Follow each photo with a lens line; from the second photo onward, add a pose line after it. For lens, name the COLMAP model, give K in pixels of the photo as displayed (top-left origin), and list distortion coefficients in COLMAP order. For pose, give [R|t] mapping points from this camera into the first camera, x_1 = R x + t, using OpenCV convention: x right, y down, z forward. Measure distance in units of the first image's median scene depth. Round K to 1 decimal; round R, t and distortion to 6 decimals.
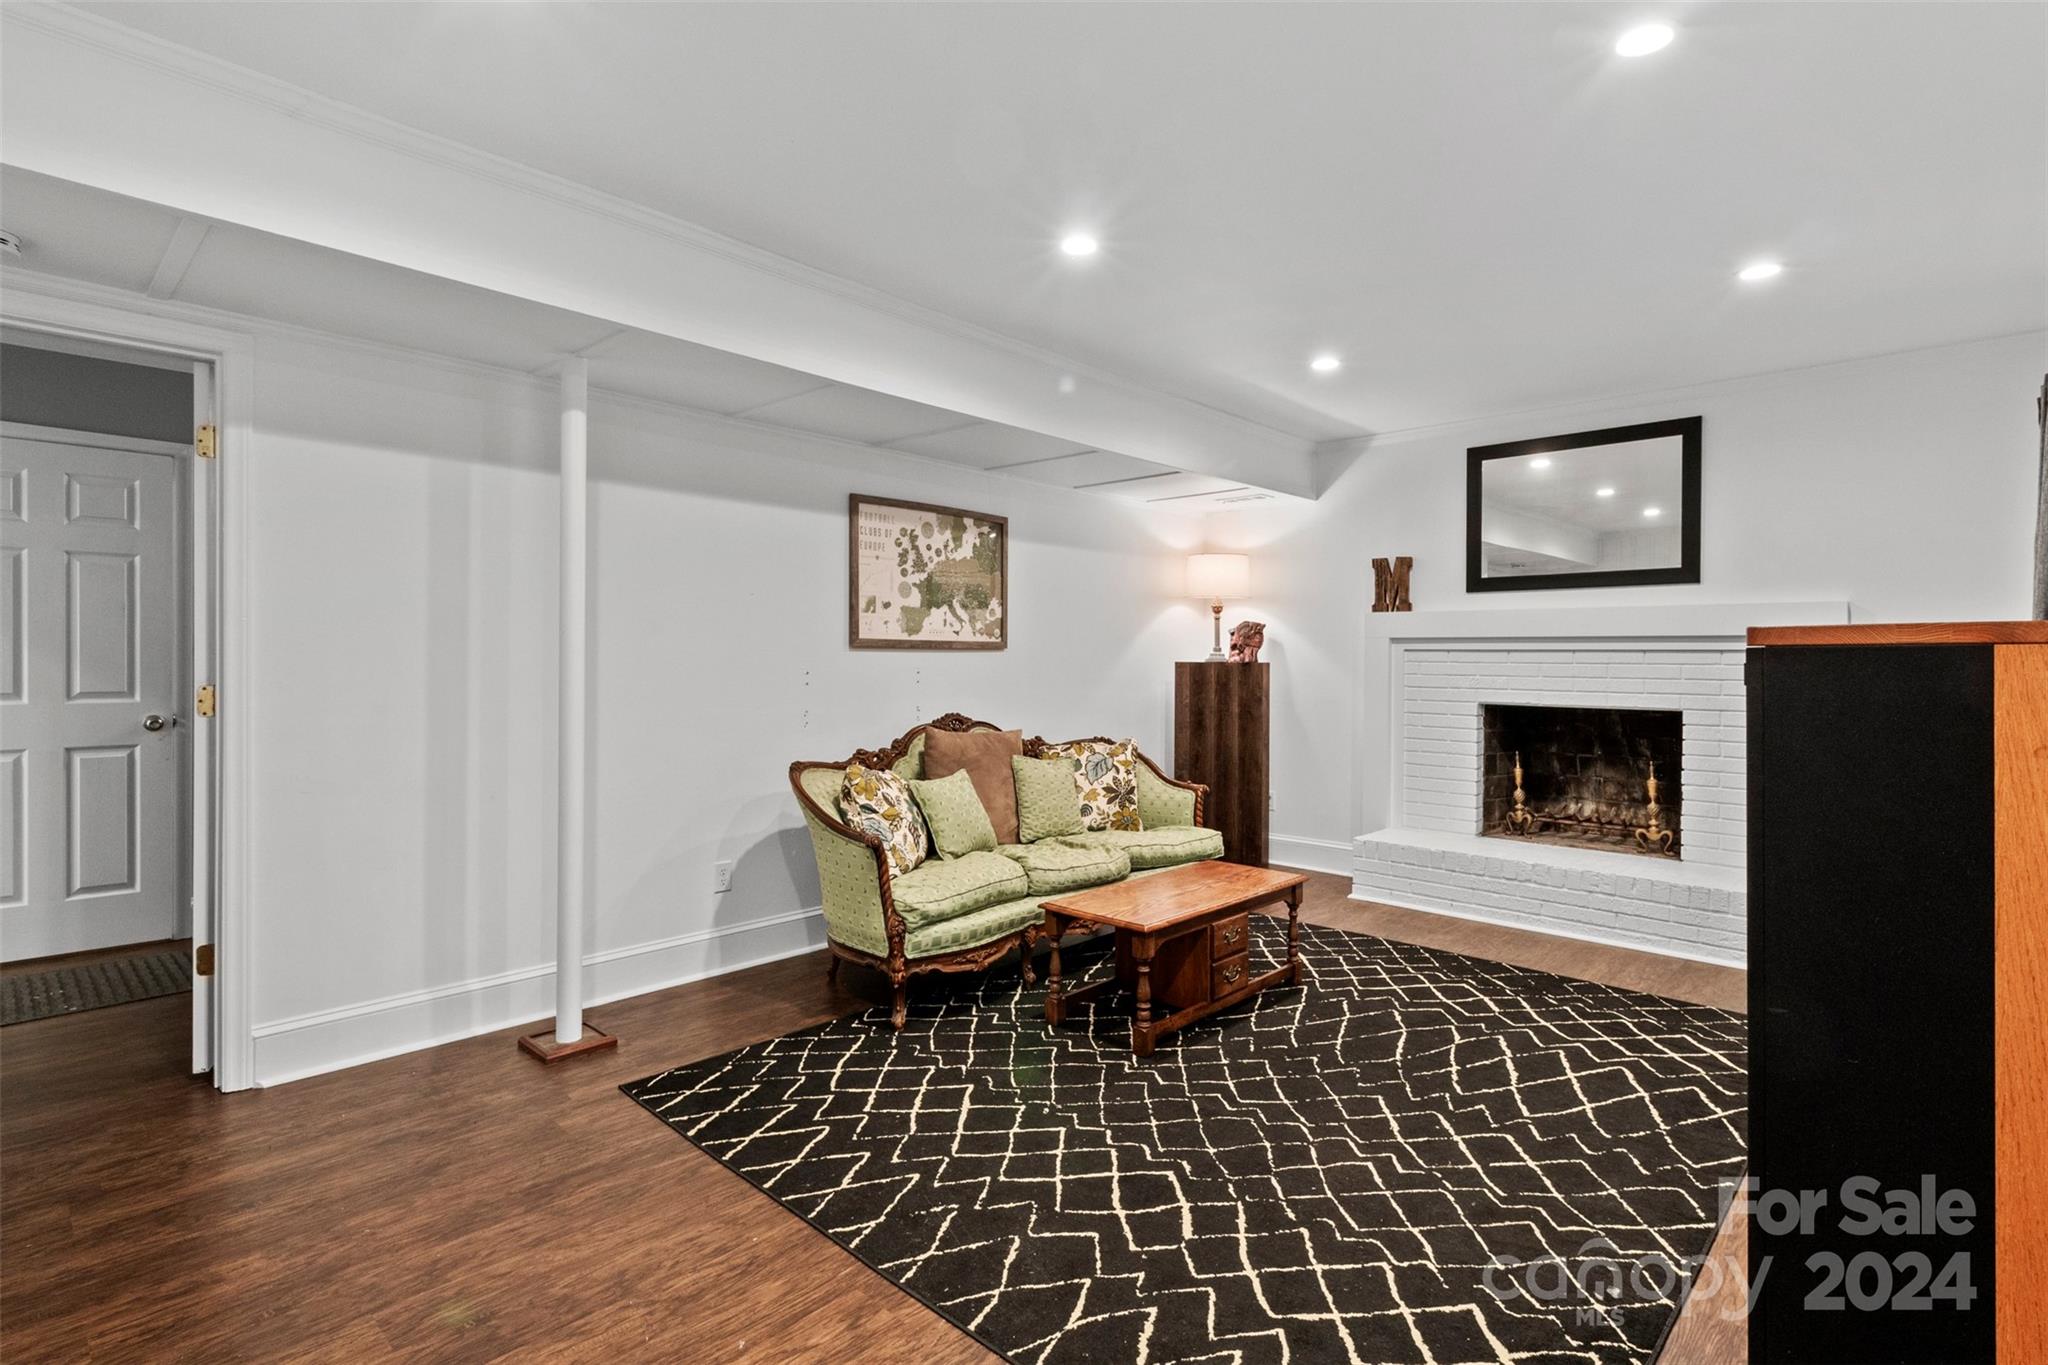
lens RADIAL K [[951.5, 0, 1021.3], [0, 951.5, 670.1], [0, 0, 1]] dist [0.000455, -0.000173]
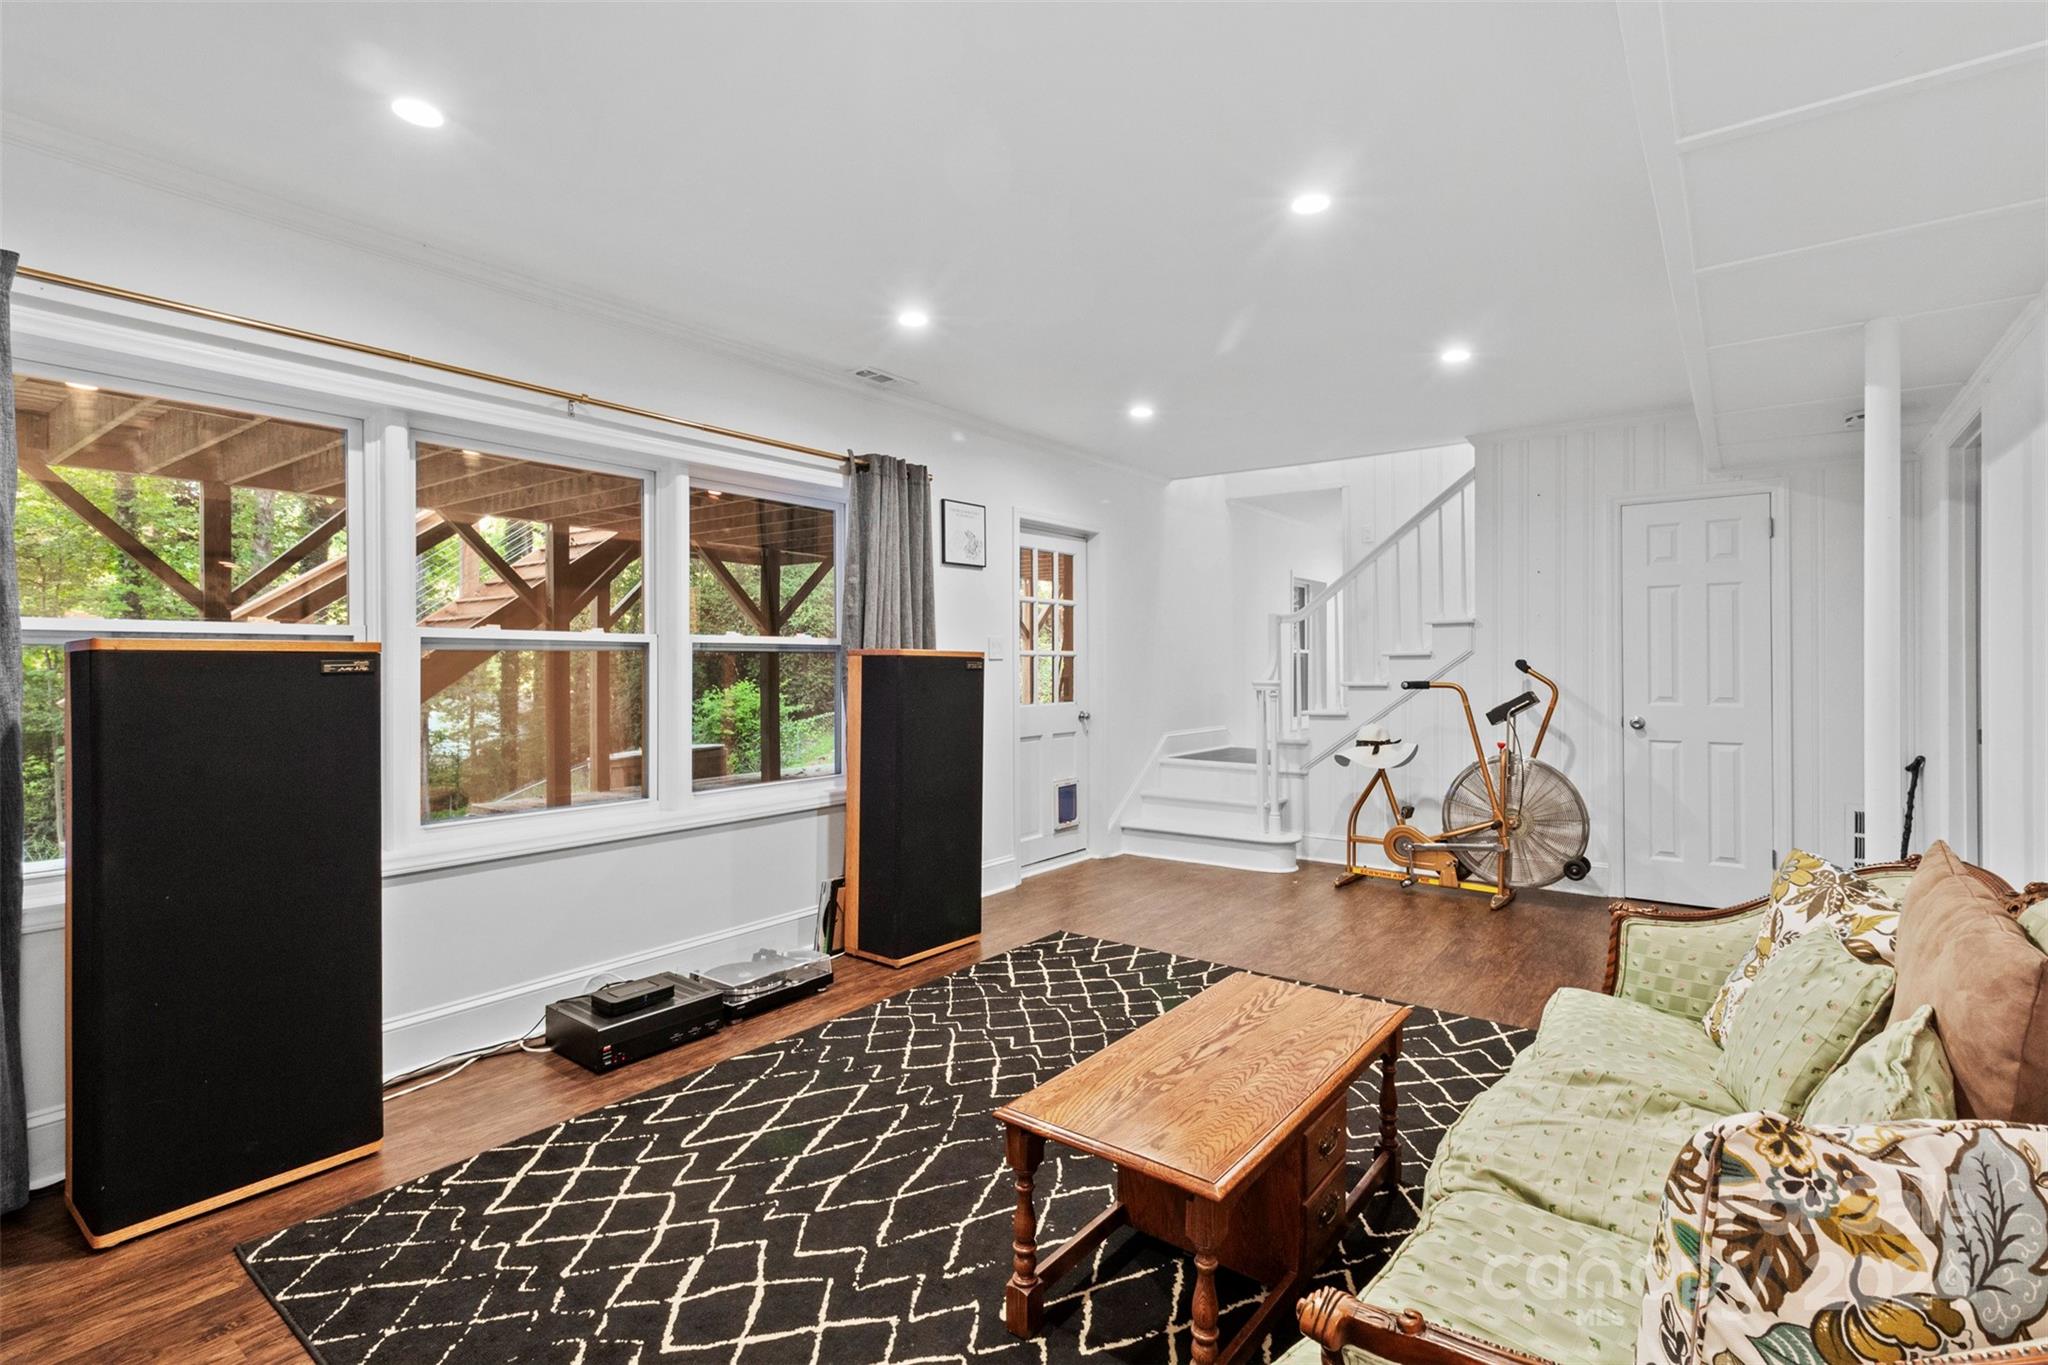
lens RADIAL K [[951.5, 0, 1026.3], [0, 951.5, 666.8], [0, 0, 1]] dist [0.000455, -0.000173]
pose [[-0.992289, -0.003319, -0.123903, 0.476843], [-0.005214, 0.999874, 0.014968, -0.018344], [0.123837, 0.015498, -0.992181, 2.033824]]
